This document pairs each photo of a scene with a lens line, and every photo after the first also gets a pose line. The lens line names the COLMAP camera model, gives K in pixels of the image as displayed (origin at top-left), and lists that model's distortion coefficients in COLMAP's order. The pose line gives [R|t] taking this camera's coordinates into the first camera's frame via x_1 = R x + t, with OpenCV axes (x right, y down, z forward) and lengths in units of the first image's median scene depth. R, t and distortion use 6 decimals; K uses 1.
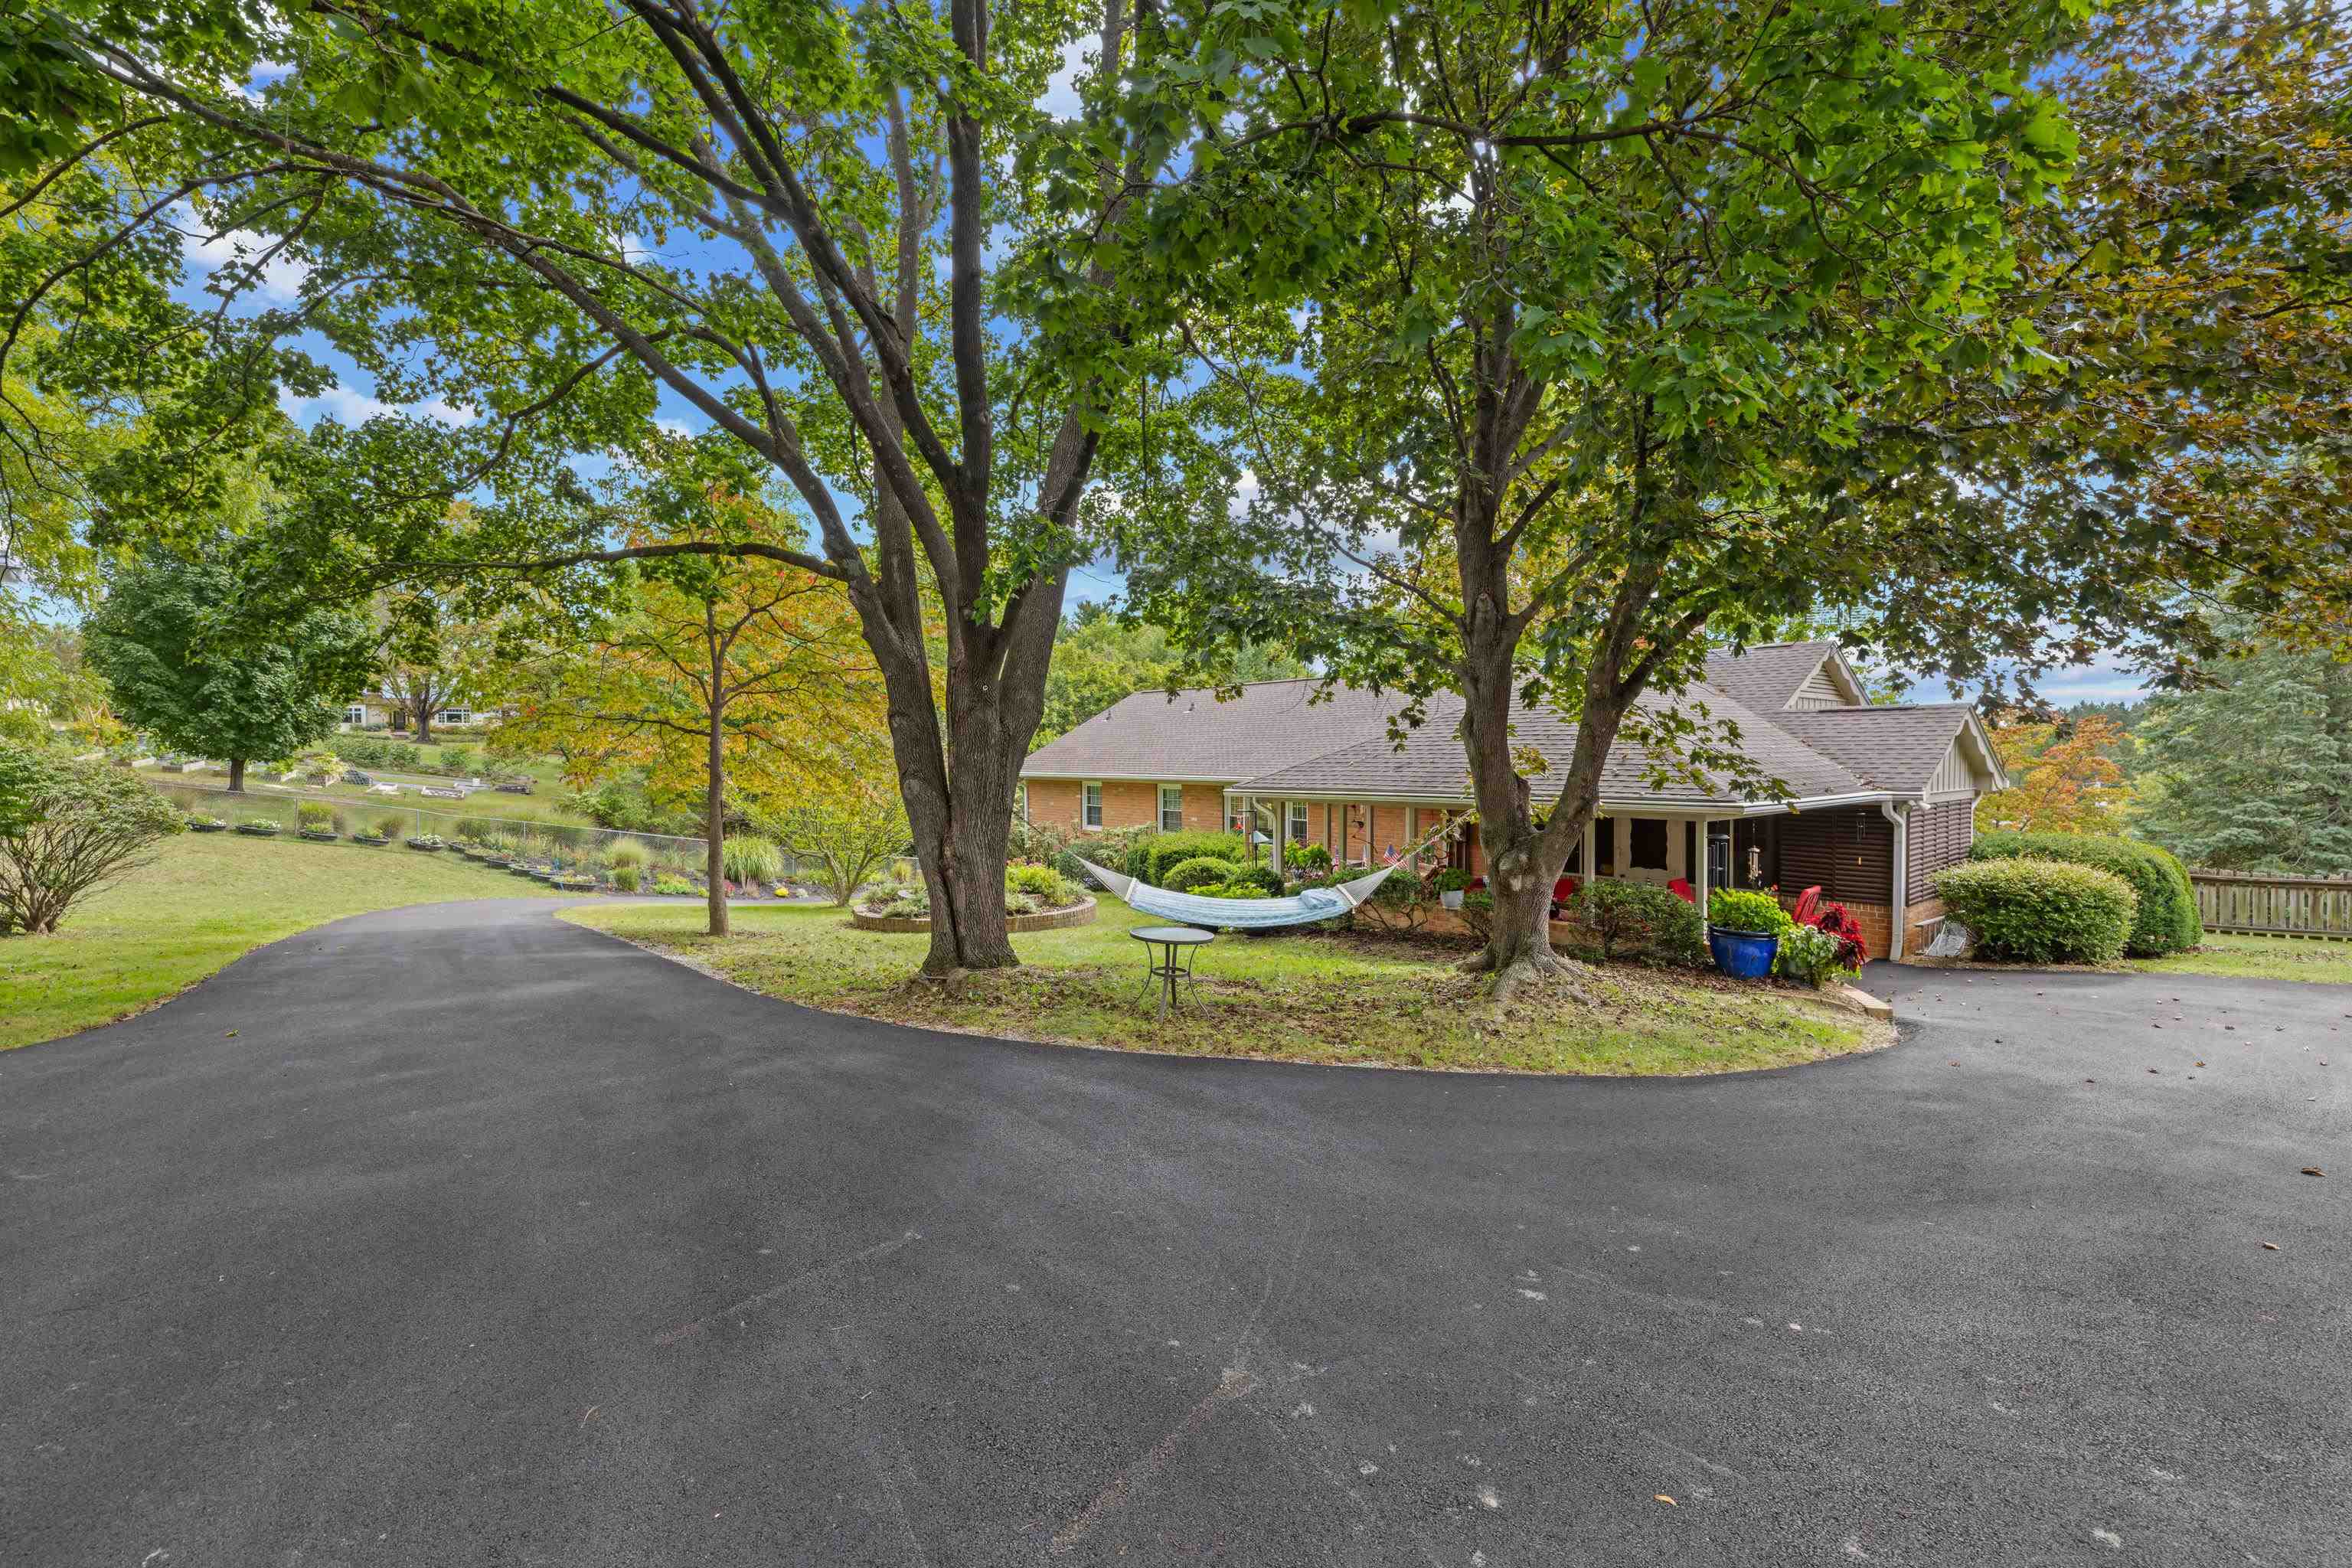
lens RADIAL K [[1004.9, 0, 1176.0], [0, 1004.9, 784.0], [0, 0, 1]] dist [0.002648, 0.000398]
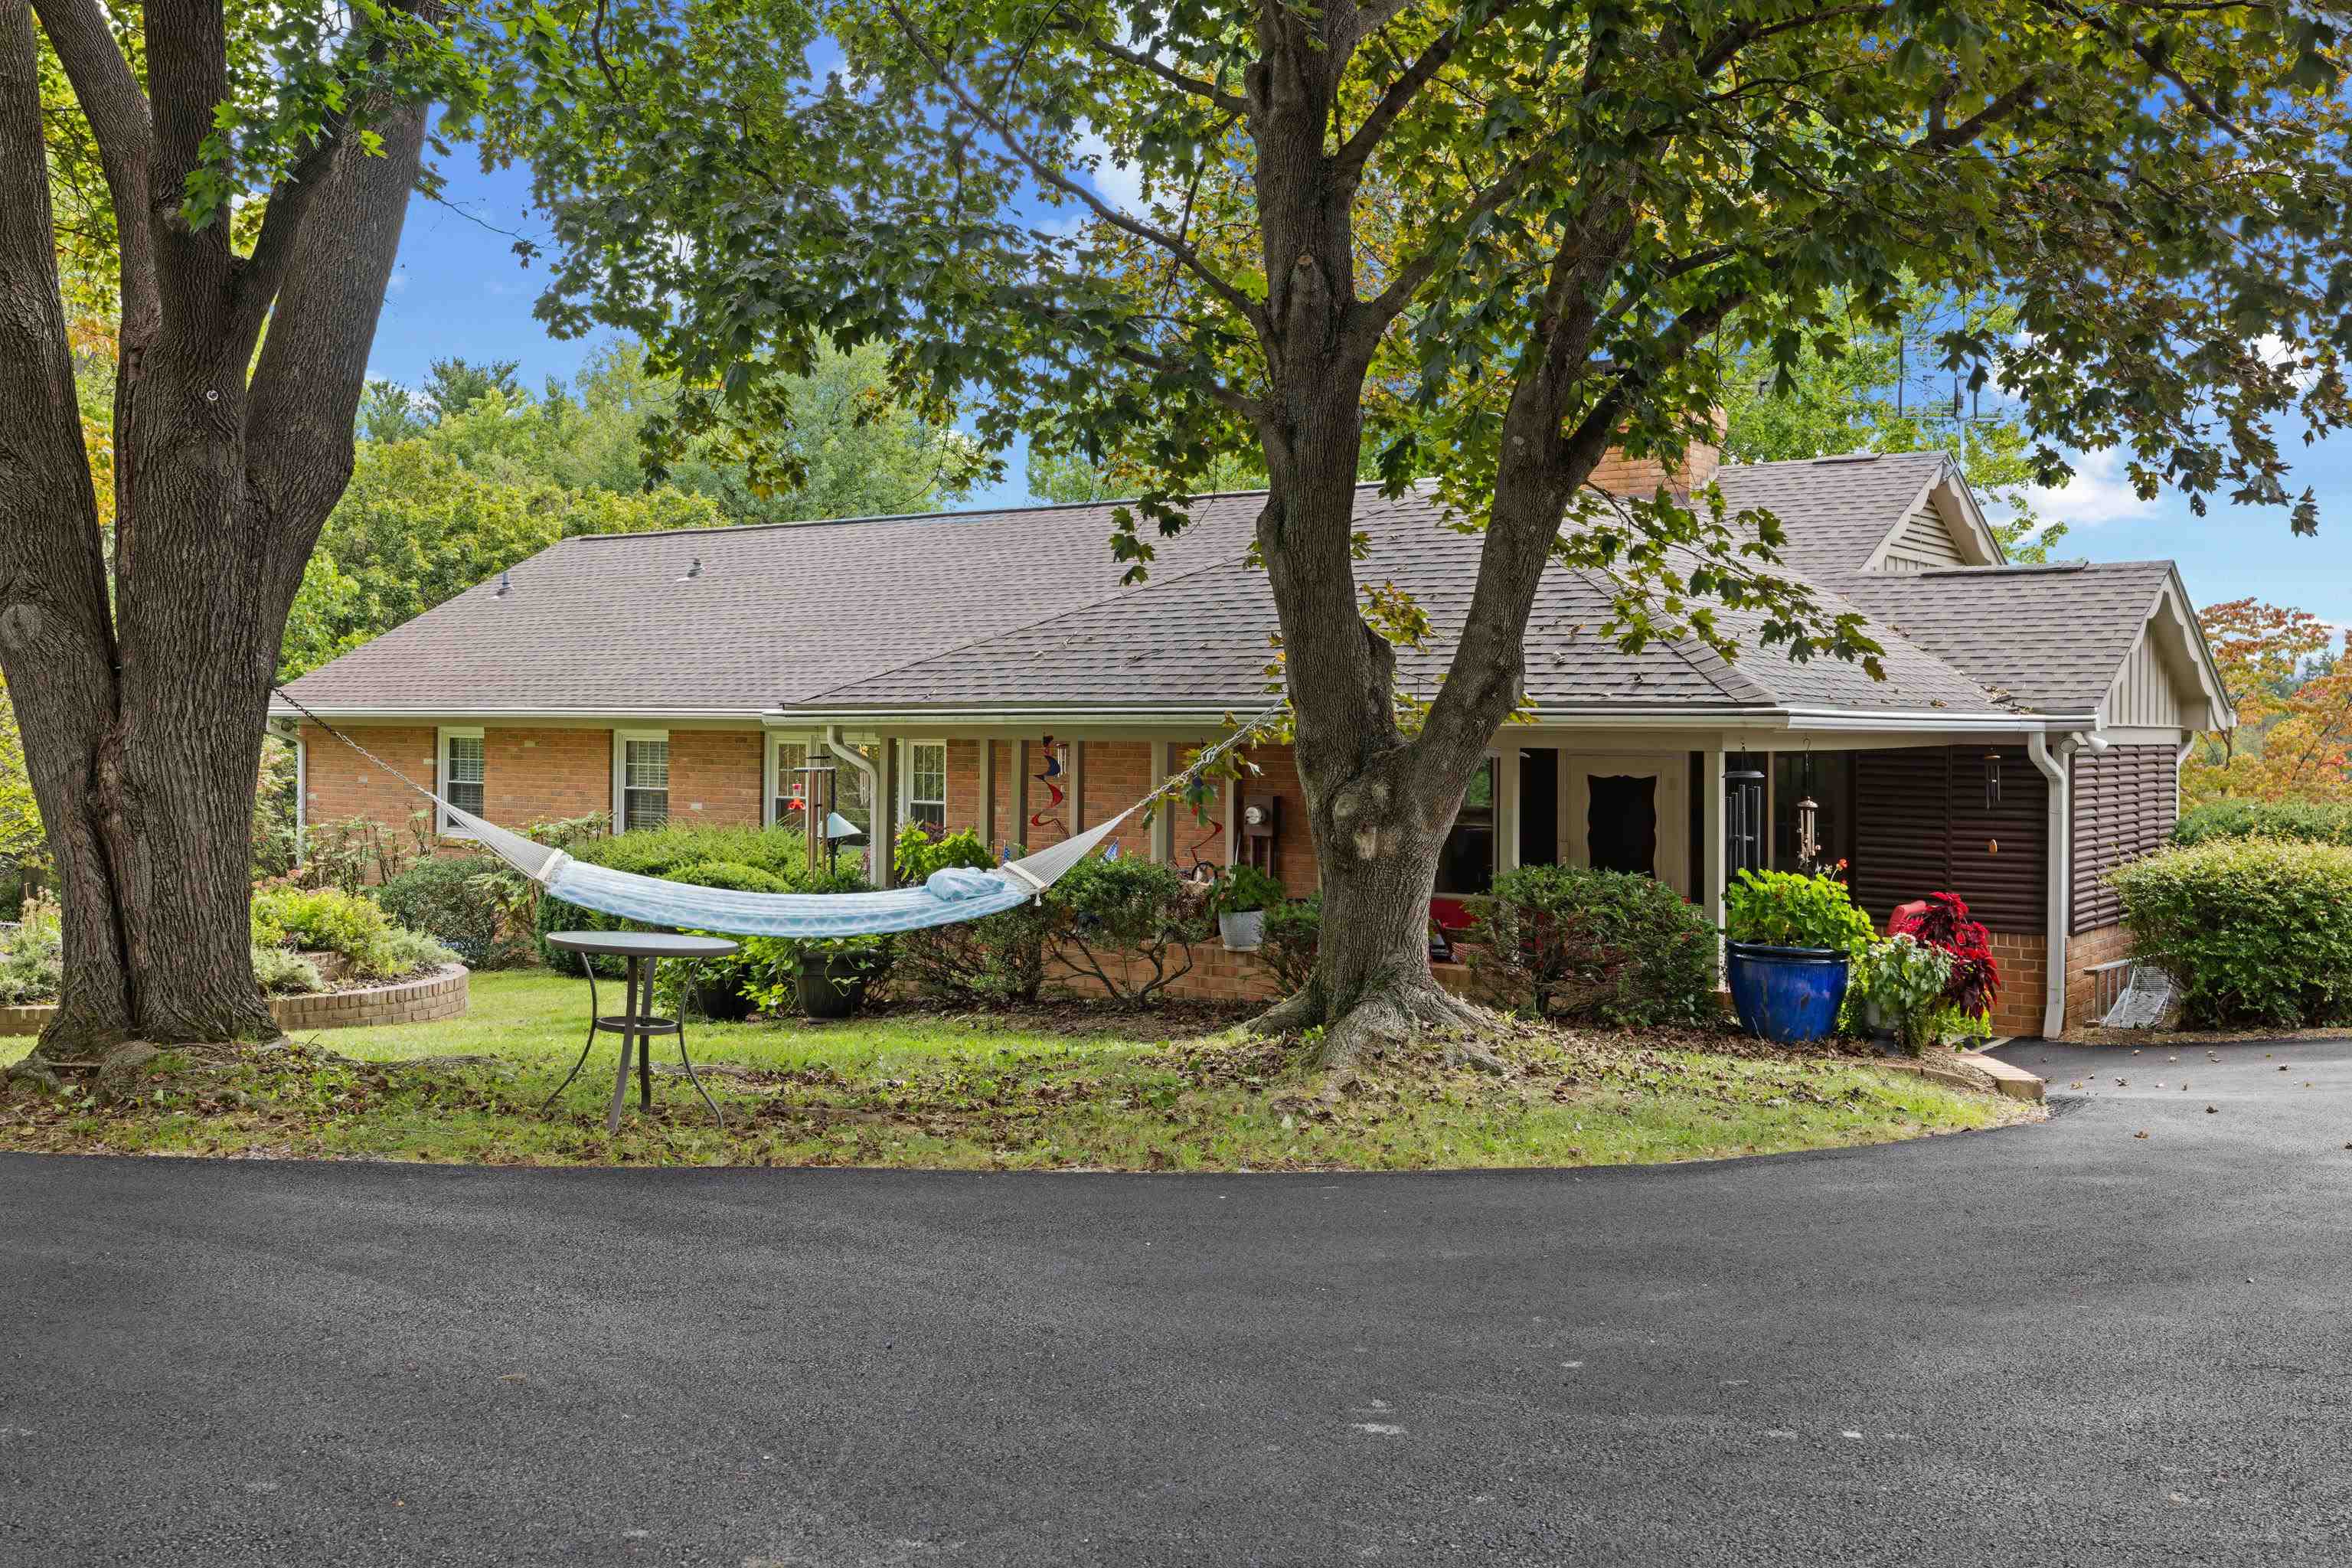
lens RADIAL K [[2178.4, 0, 1171.4], [0, 2178.4, 725.1], [0, 0, 1]] dist [-0.003068, 0.011091]
pose [[0.973093, 0.015904, 0.229864, 0.000559], [-0.008536, 0.999418, -0.033012, 0.073834], [-0.230255, 0.030162, 0.972663, -0.012735]]
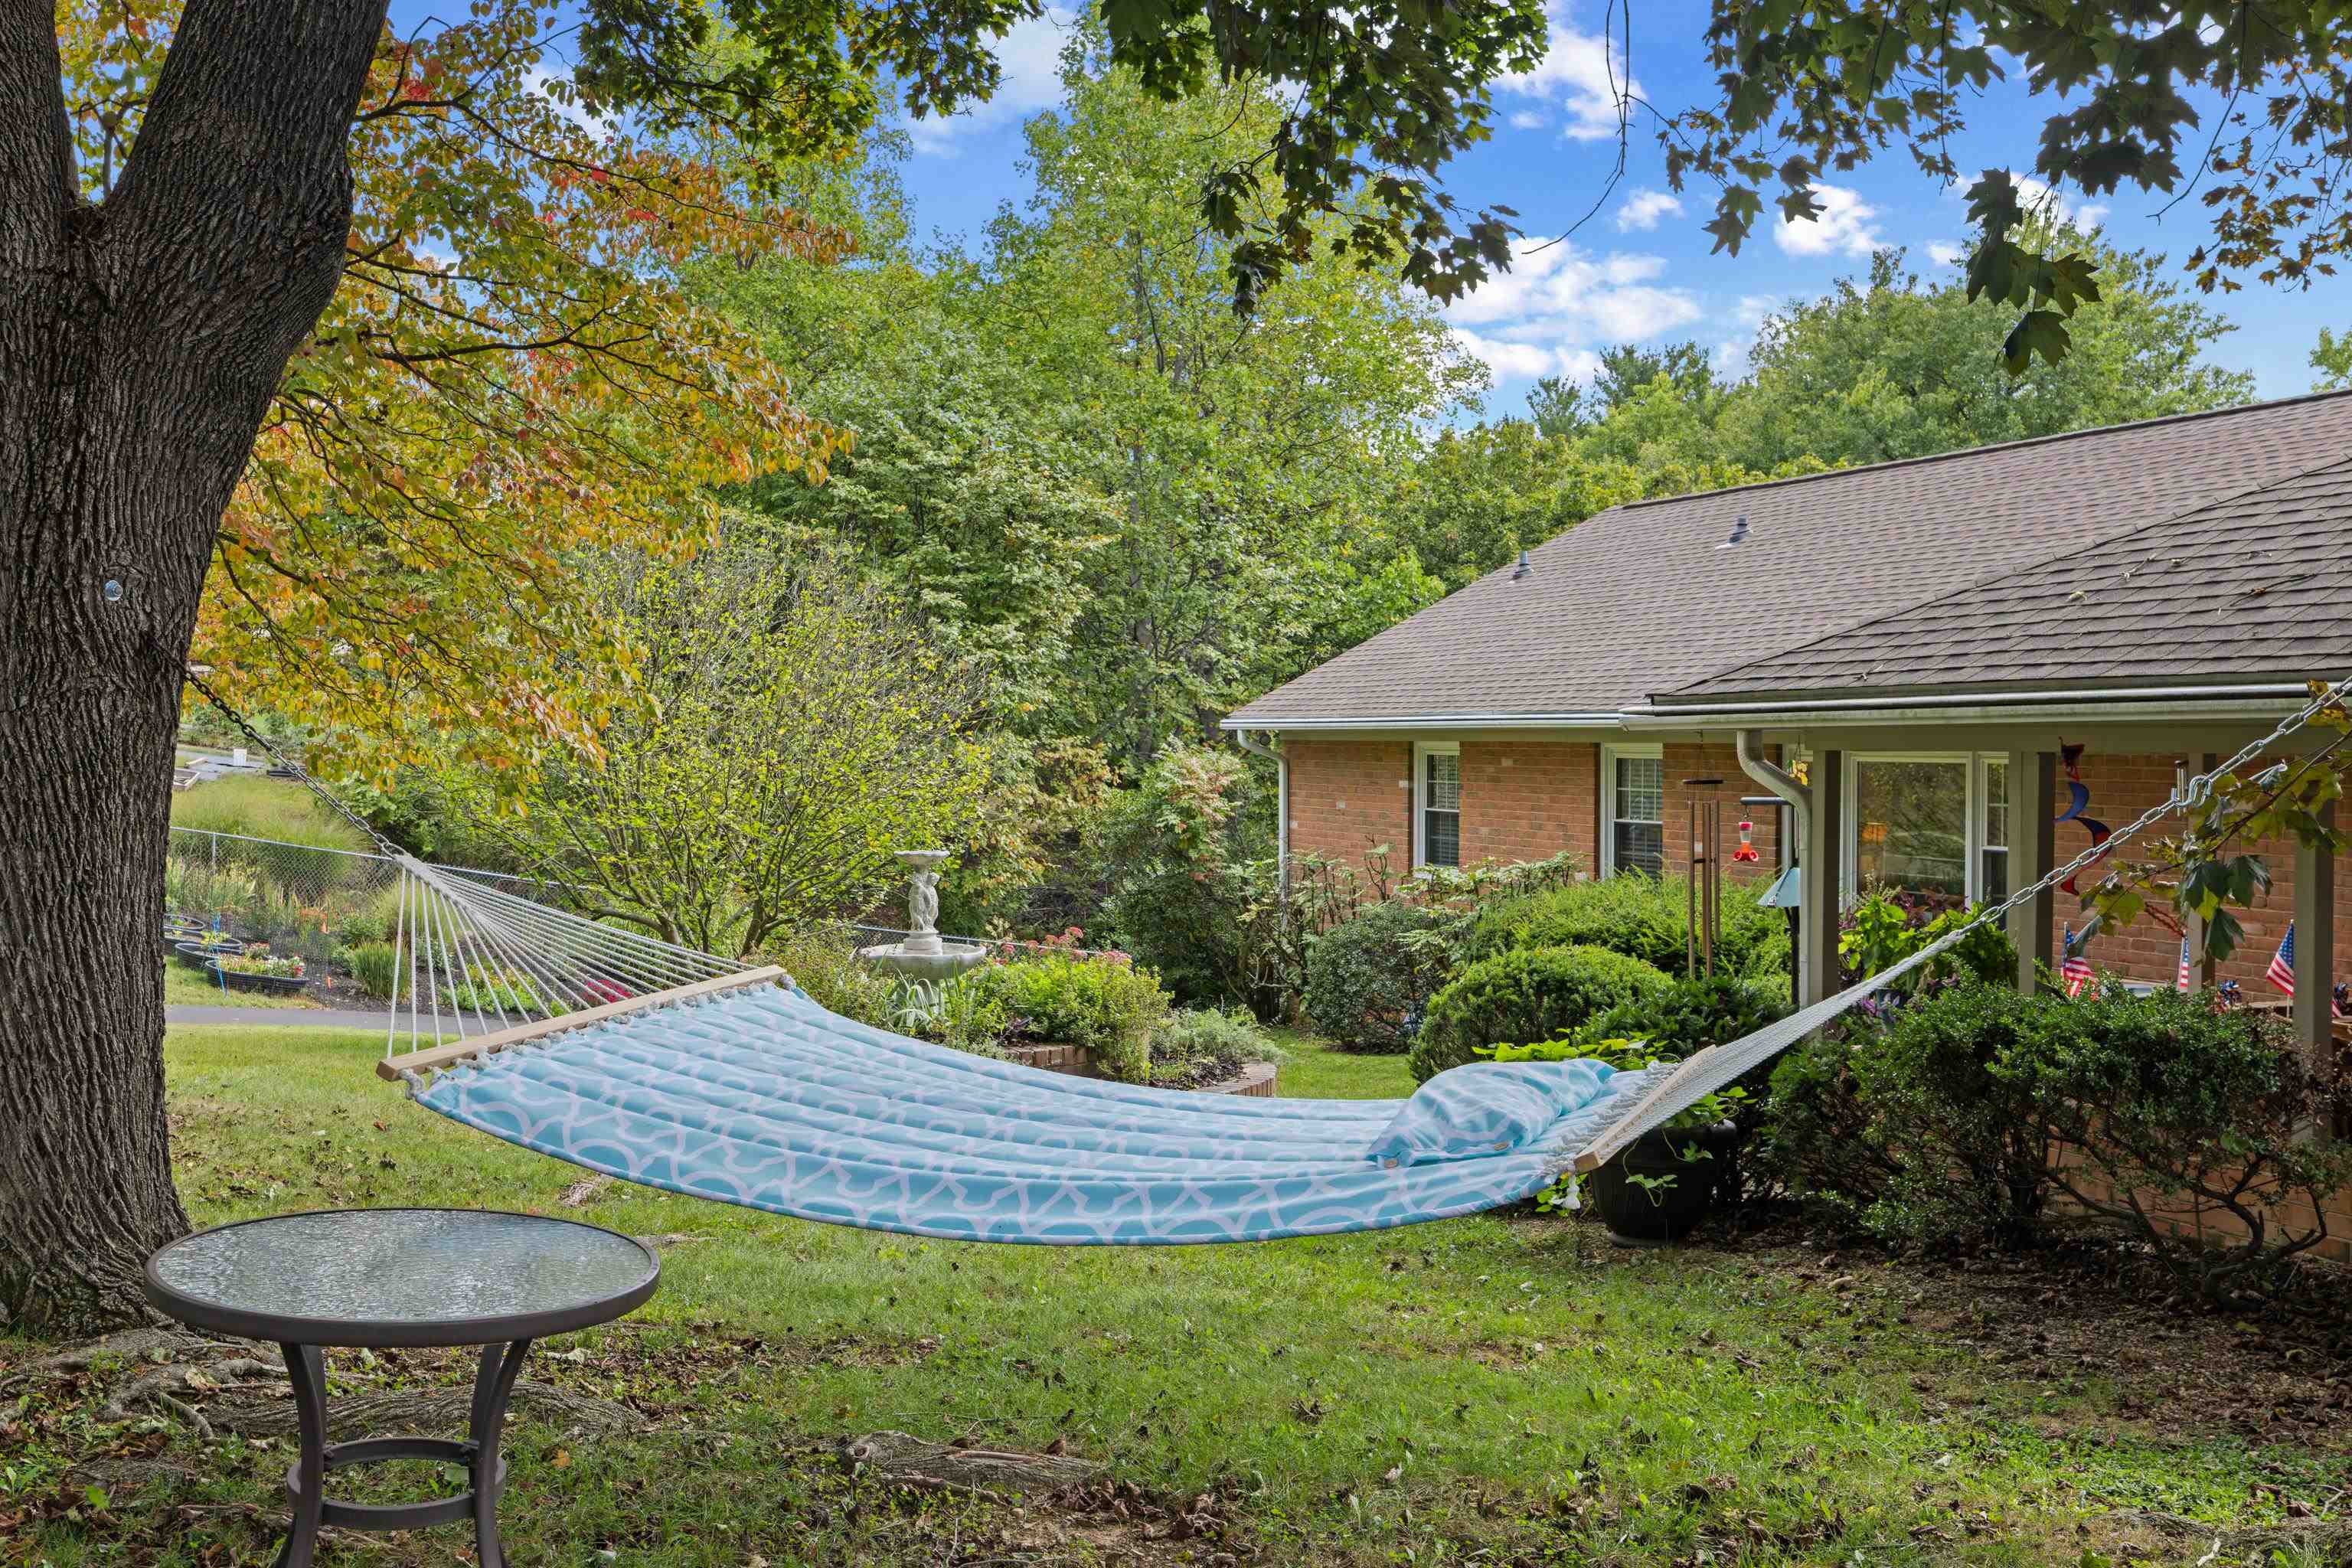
lens RADIAL K [[2305.9, 0, 1175.8], [0, 2305.9, 685.1], [0, 0, 1]] dist [0.049544, 0.006104]
pose [[0.952956, 0.004281, -0.303078, 0.215037], [-0.020761, 0.998474, -0.051176, 0.061348], [0.302396, 0.055061, 0.951591, 0.565874]]
